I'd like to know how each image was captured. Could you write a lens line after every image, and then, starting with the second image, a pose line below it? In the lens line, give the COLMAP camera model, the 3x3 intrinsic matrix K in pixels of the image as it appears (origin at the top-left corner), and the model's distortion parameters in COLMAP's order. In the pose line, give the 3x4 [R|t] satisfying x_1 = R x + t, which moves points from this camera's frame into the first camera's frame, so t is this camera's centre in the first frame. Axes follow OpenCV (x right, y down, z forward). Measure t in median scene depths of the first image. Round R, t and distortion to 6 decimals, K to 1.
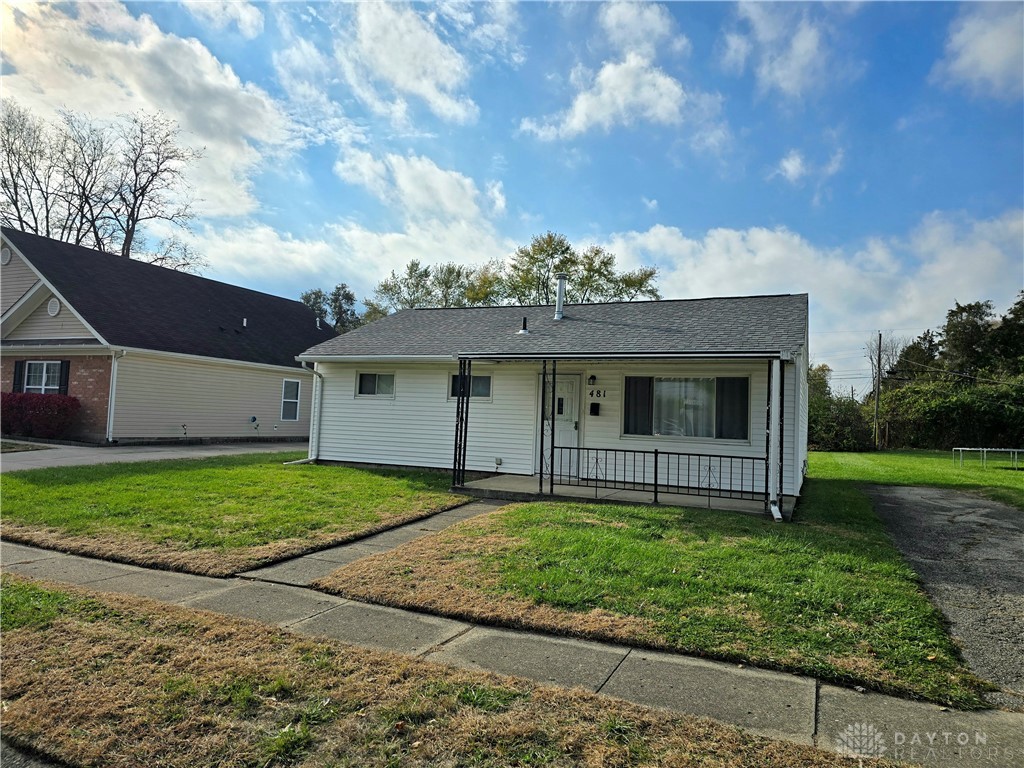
lens RADIAL K [[688.4, 0, 513.1], [0, 688.4, 384.3], [0, 0, 1]] dist [0.045929, -0.020604]
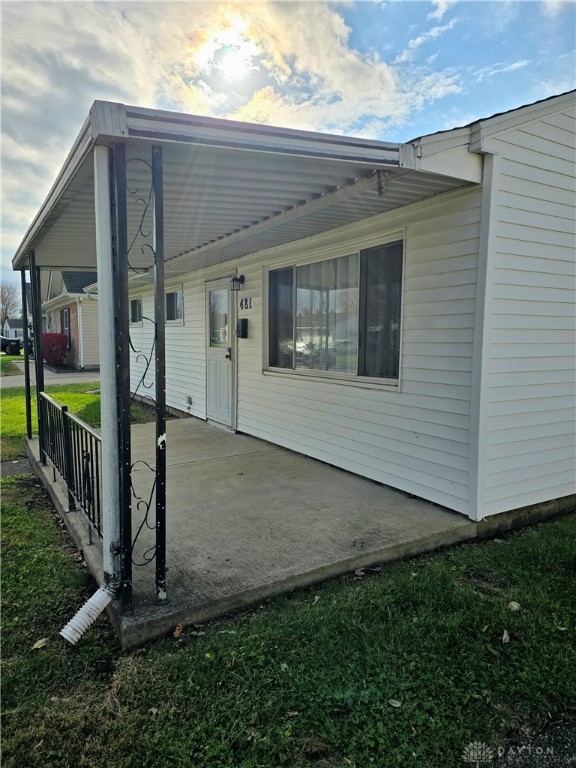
lens RADIAL K [[516.3, 0, 285.7], [0, 516.3, 377.4], [0, 0, 1]] dist [0.045929, -0.020604]
pose [[0.811052, 0.007380, -0.584927, 0.102889], [0.067204, 0.992124, 0.105702, 0.007940], [0.581101, -0.125039, 0.804169, 0.148638]]
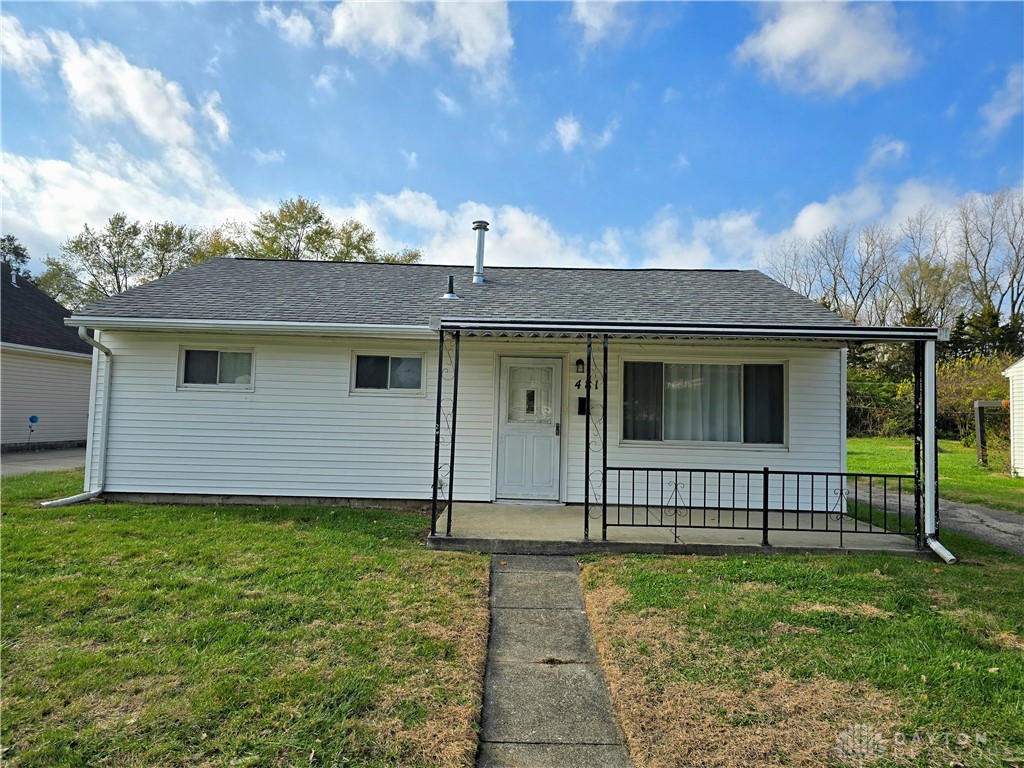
lens RADIAL K [[688.4, 0, 507.3], [0, 688.4, 380.9], [0, 0, 1]] dist [0.045929, -0.020604]
pose [[0.917513, 0.006468, 0.397653, -0.057040], [-0.011410, 0.999884, 0.010063, 0.000764], [-0.397542, -0.013771, 0.917481, 0.087987]]
